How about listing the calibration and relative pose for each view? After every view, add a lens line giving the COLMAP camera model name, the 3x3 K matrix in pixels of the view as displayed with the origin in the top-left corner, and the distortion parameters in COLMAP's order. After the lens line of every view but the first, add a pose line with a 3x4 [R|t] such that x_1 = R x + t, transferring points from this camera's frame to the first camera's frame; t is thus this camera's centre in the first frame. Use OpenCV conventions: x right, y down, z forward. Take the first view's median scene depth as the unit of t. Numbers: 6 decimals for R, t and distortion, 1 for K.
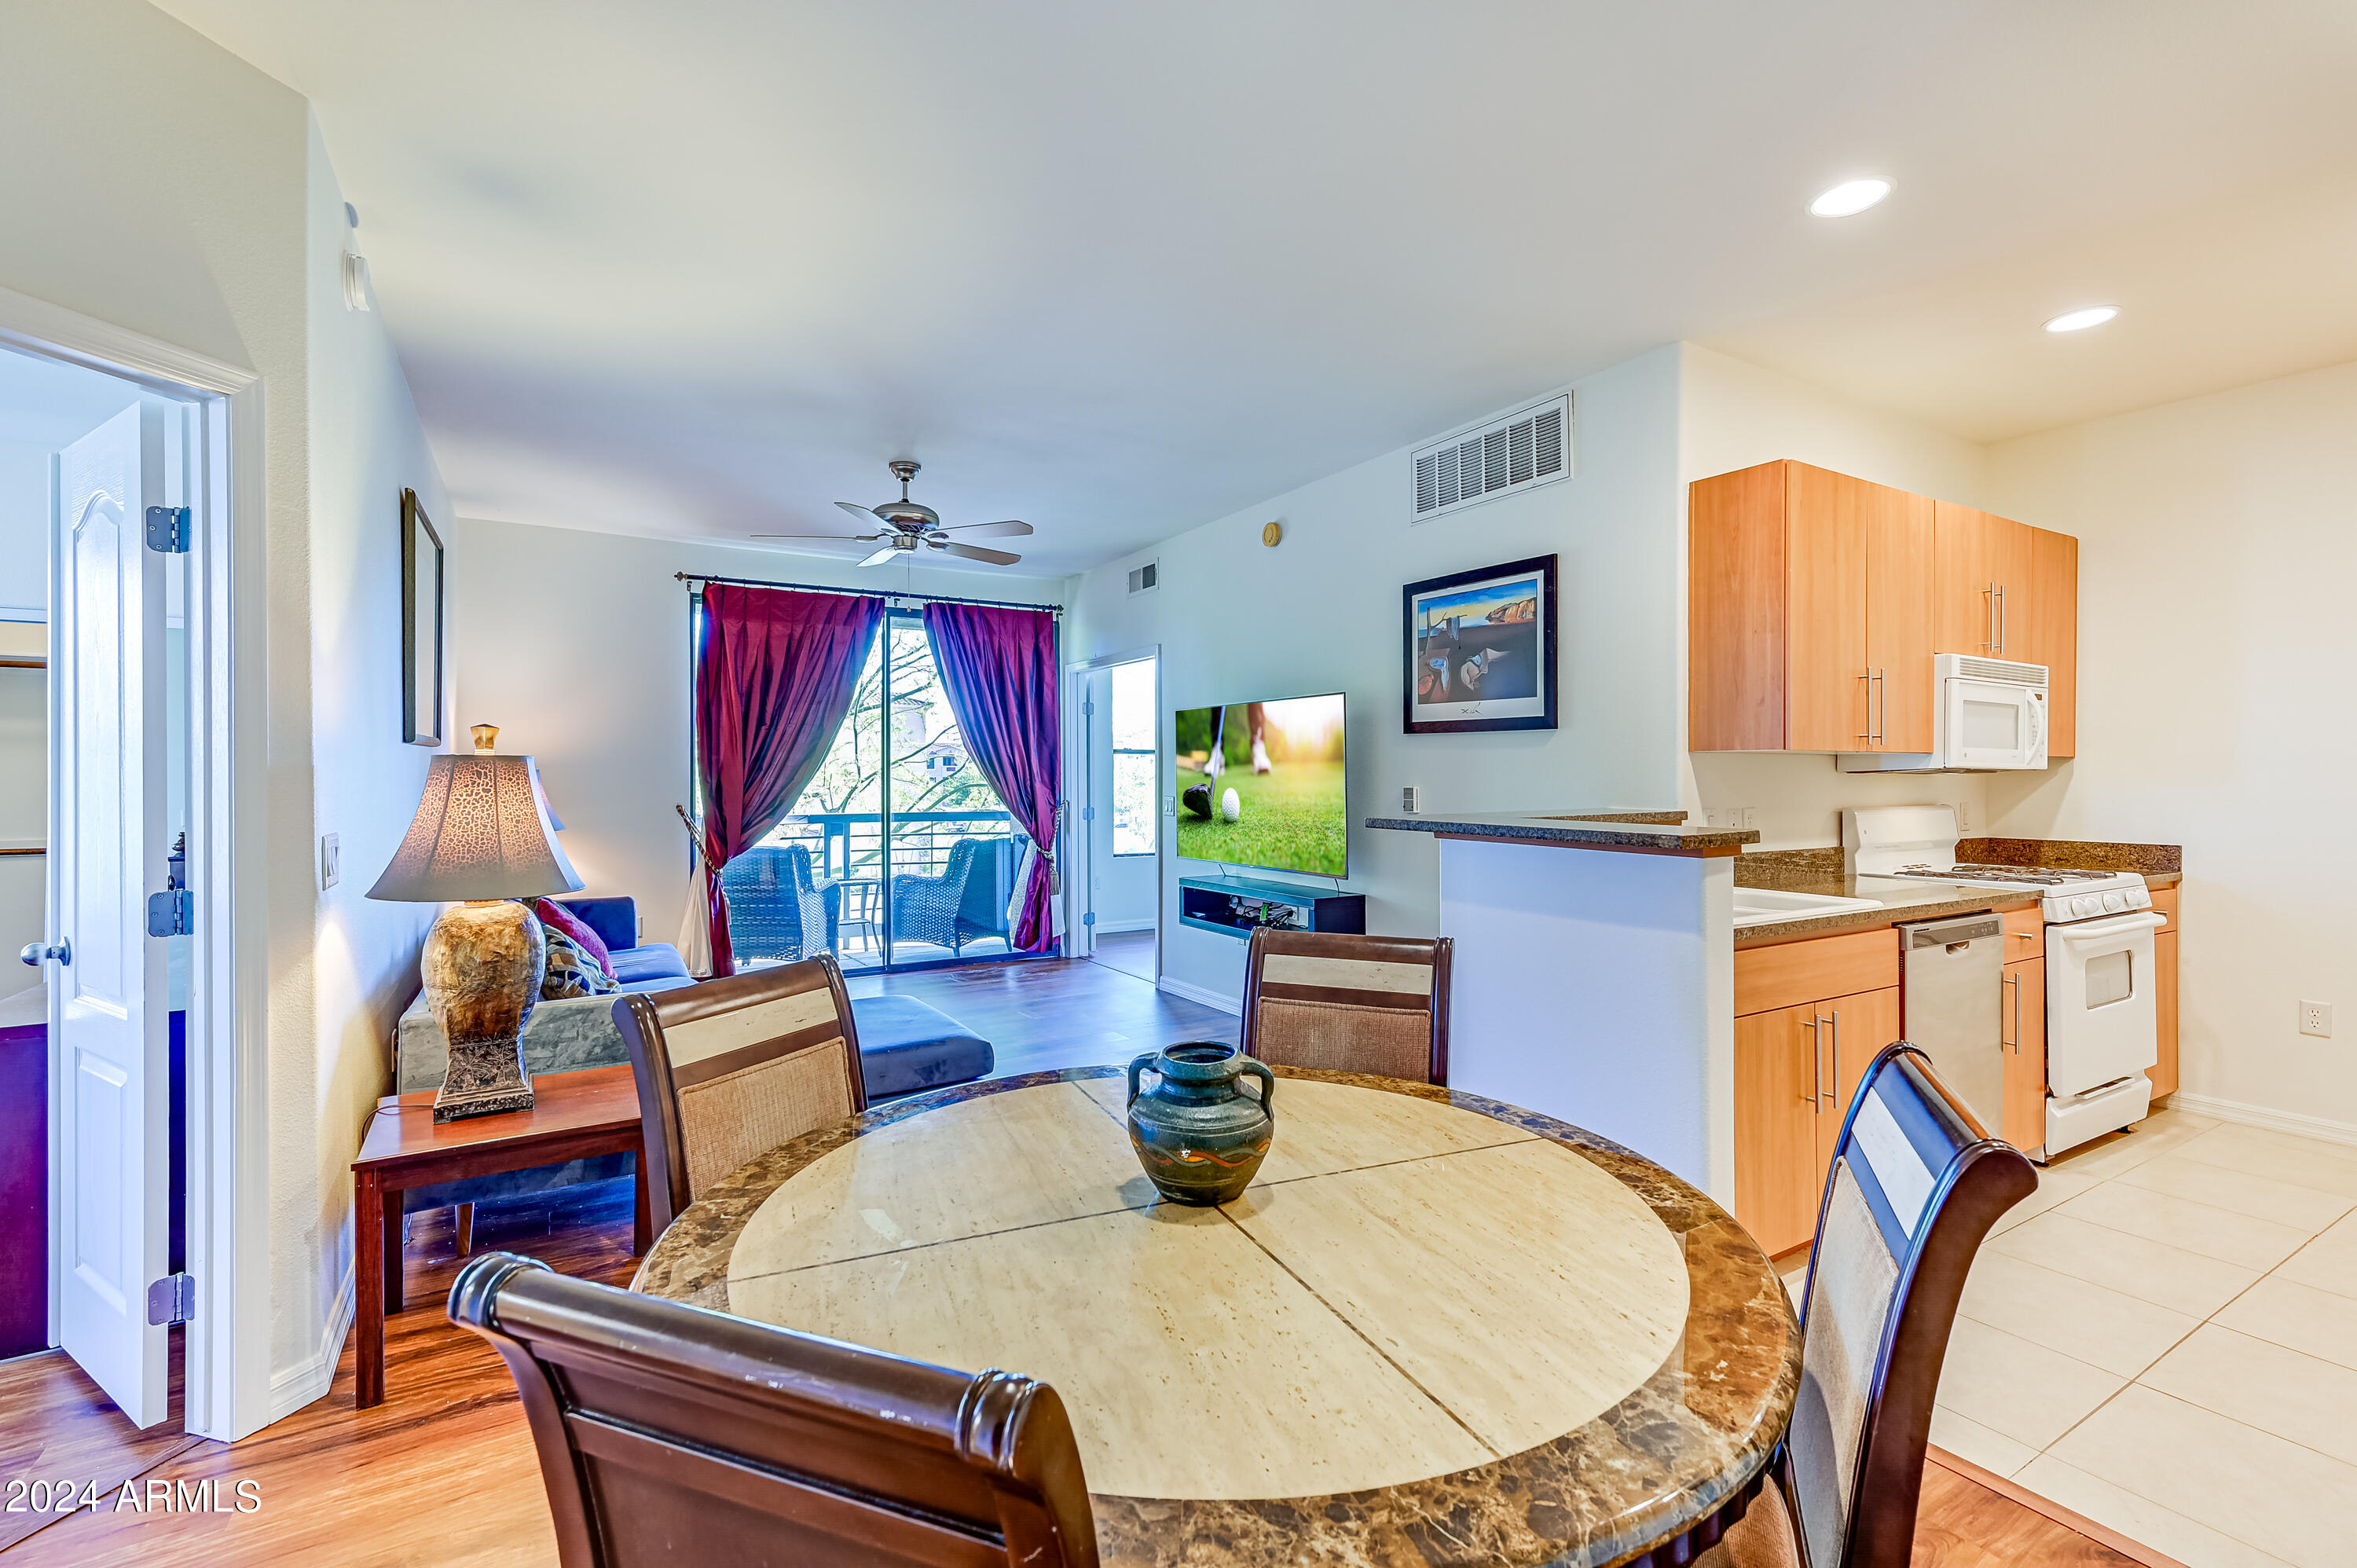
lens RADIAL K [[1041.7, 0, 1185.7], [0, 1041.7, 772.4], [0, 0, 1]] dist [0.013783, -0.001608]
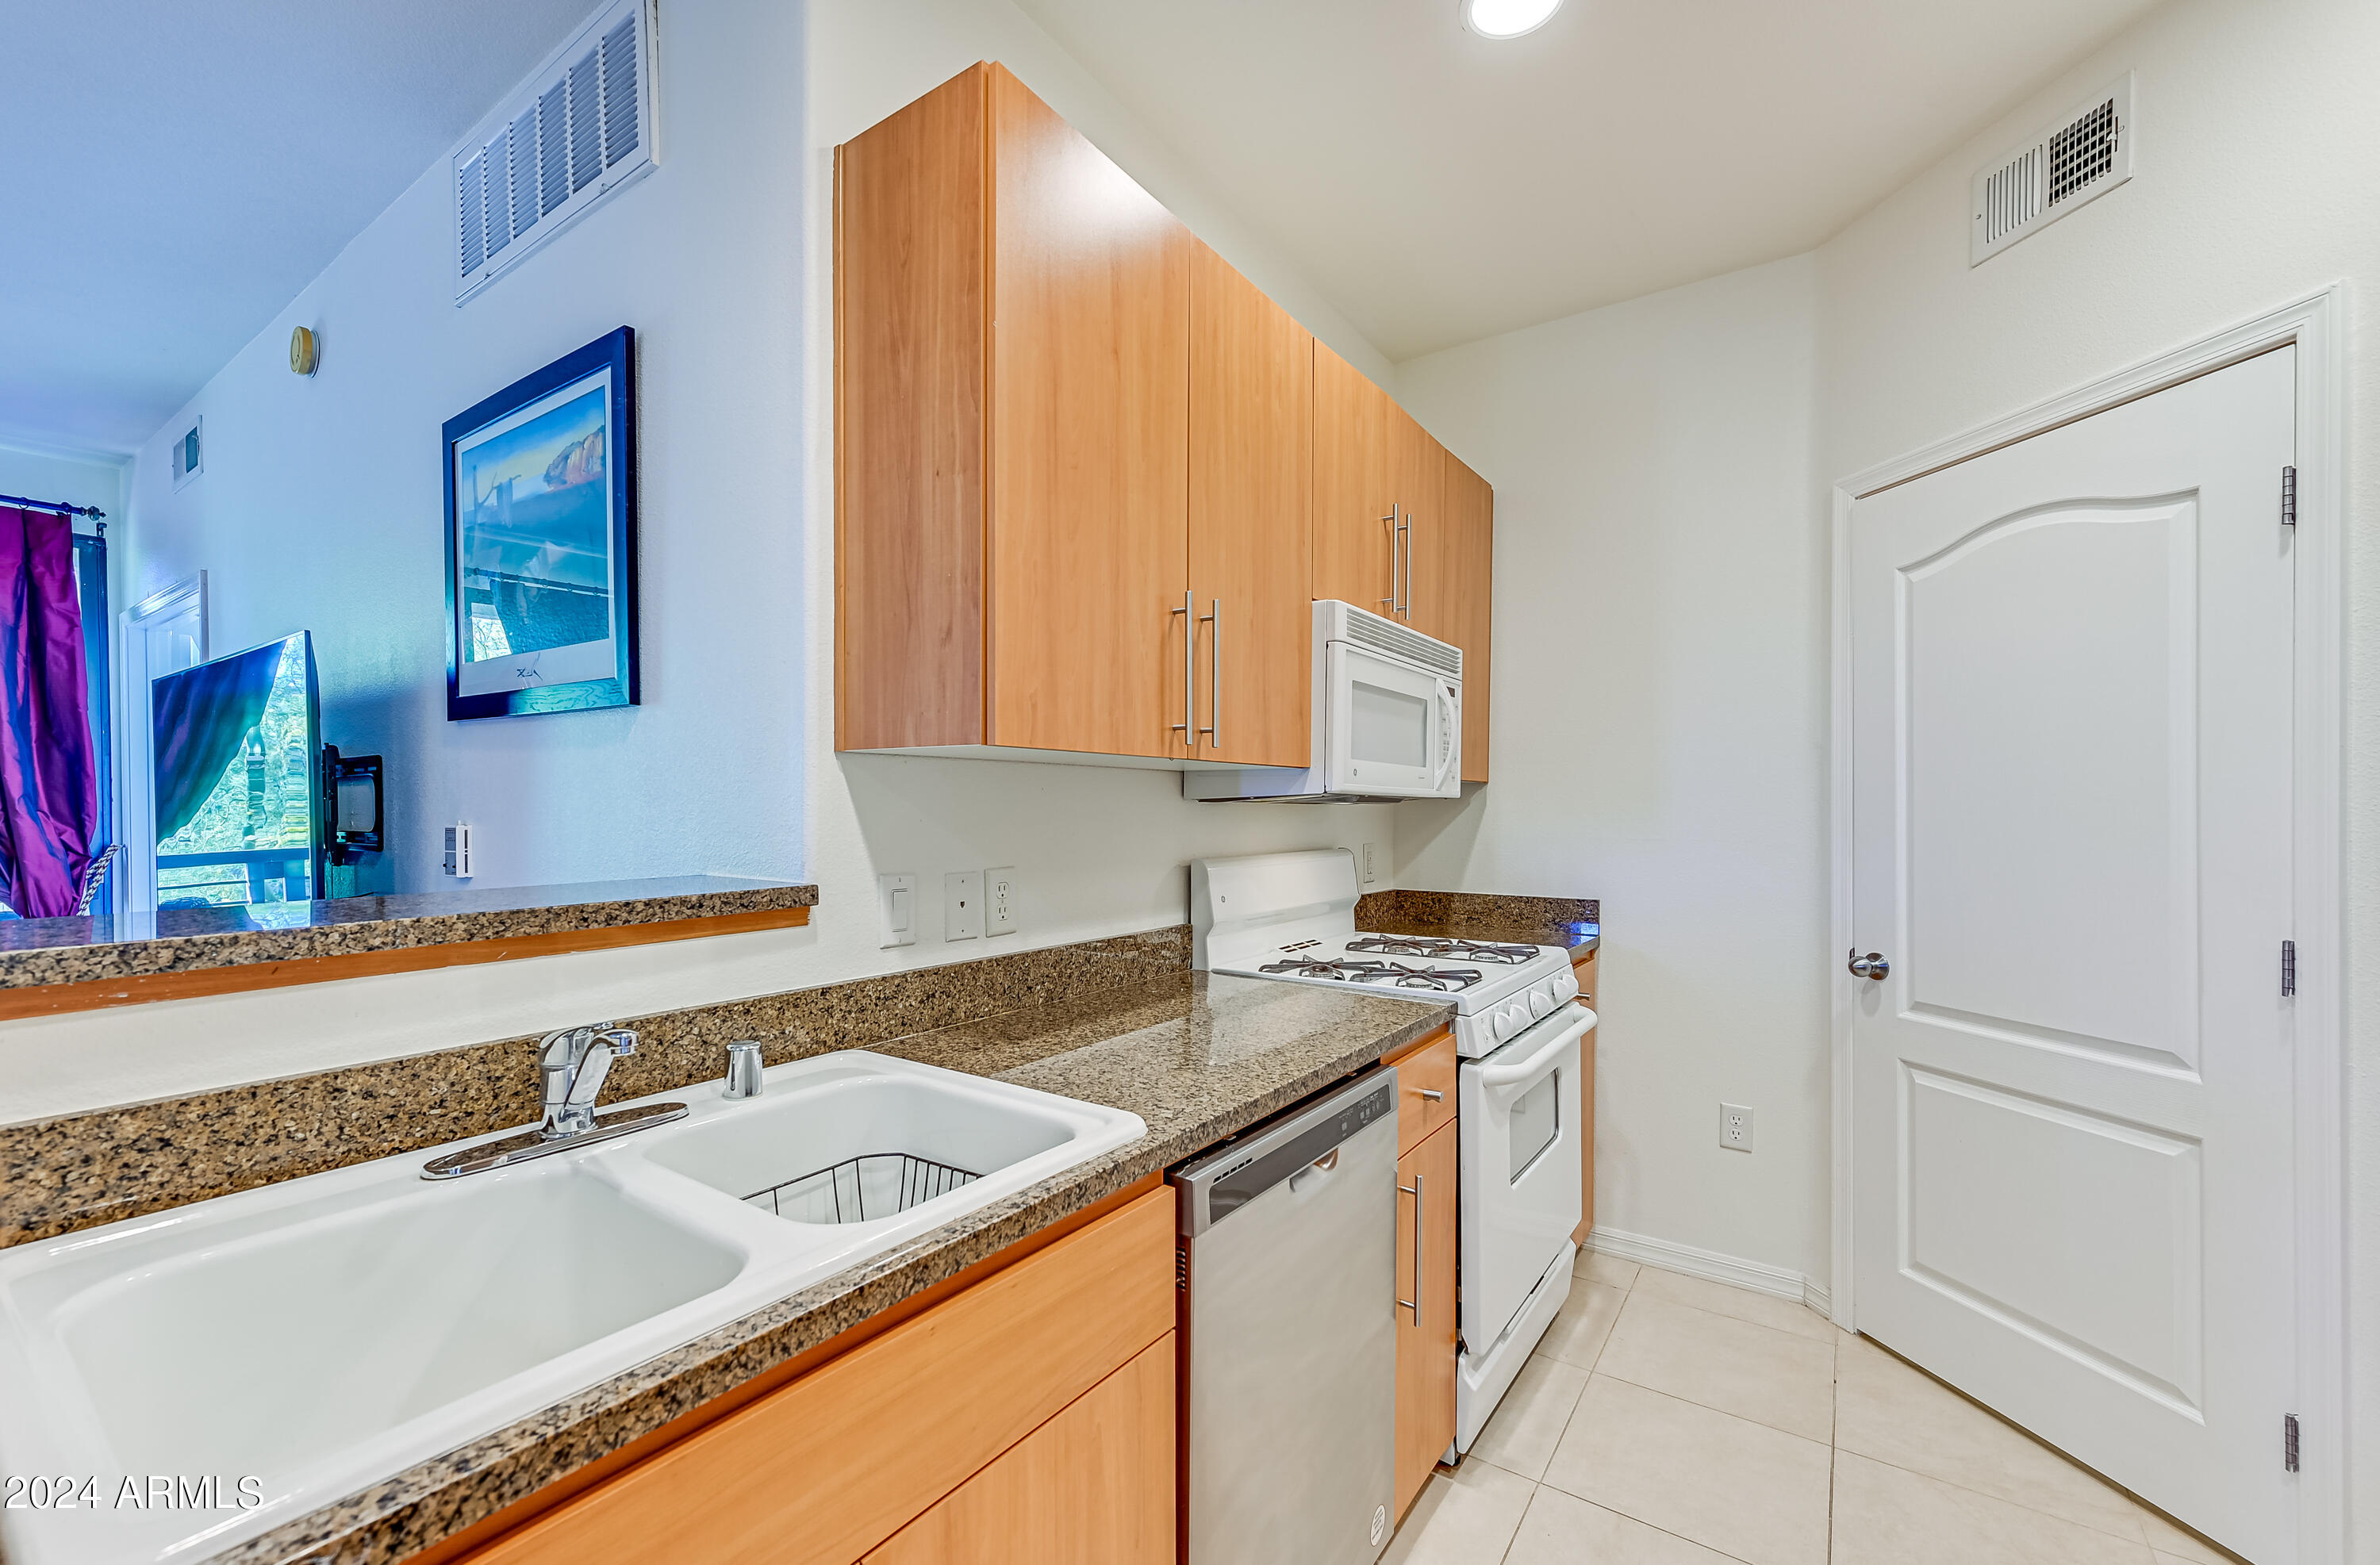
lens RADIAL K [[977.1, 0, 1171.5], [0, 977.1, 815.4], [0, 0, 1]] dist [0.007633, 0.000395]
pose [[0.917885, -0.001191, 0.396844, 0.370147], [-0.003861, 0.999921, 0.011933, 0.001639], [-0.396827, -0.012485, 0.917808, 0.459591]]
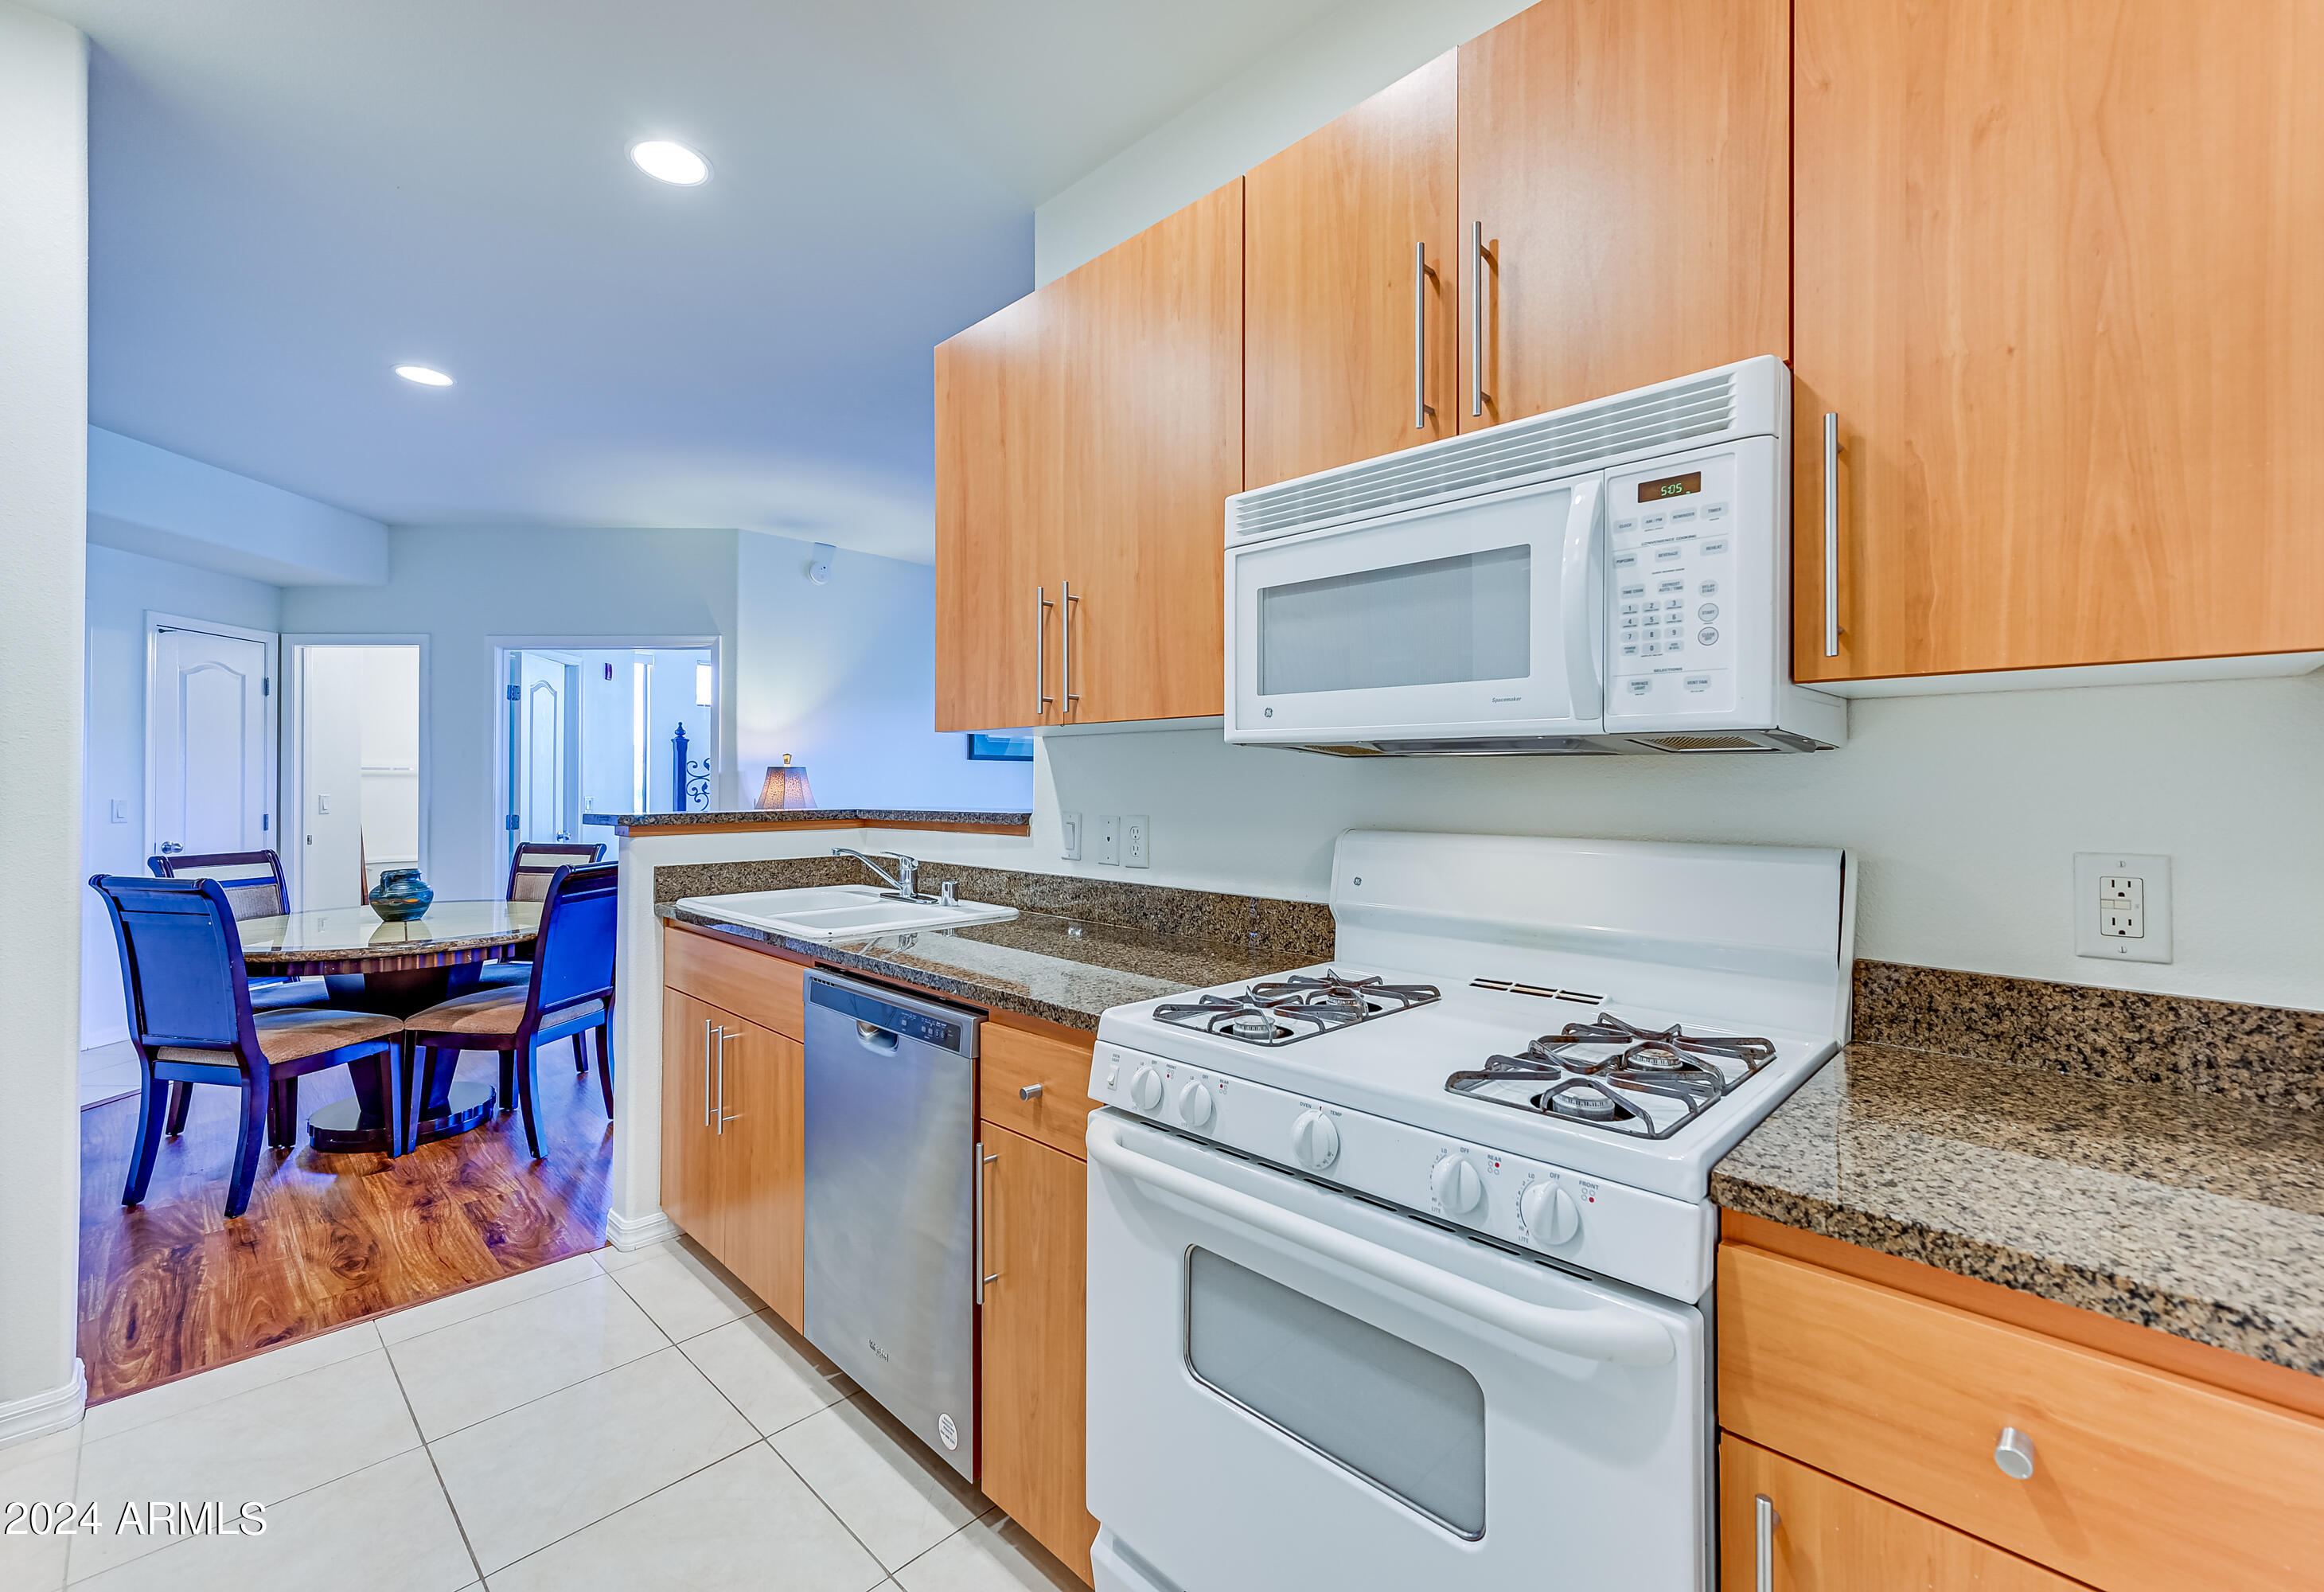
lens RADIAL K [[966.6, 0, 1150.2], [0, 966.6, 784.5], [0, 0, 1]] dist [0.008845, 0.000120]
pose [[0.243953, -0.000159, -0.969787, 0.986985], [-0.000497, 1.000000, -0.000289, 0.012260], [0.969787, 0.000552, 0.243953, 0.748095]]
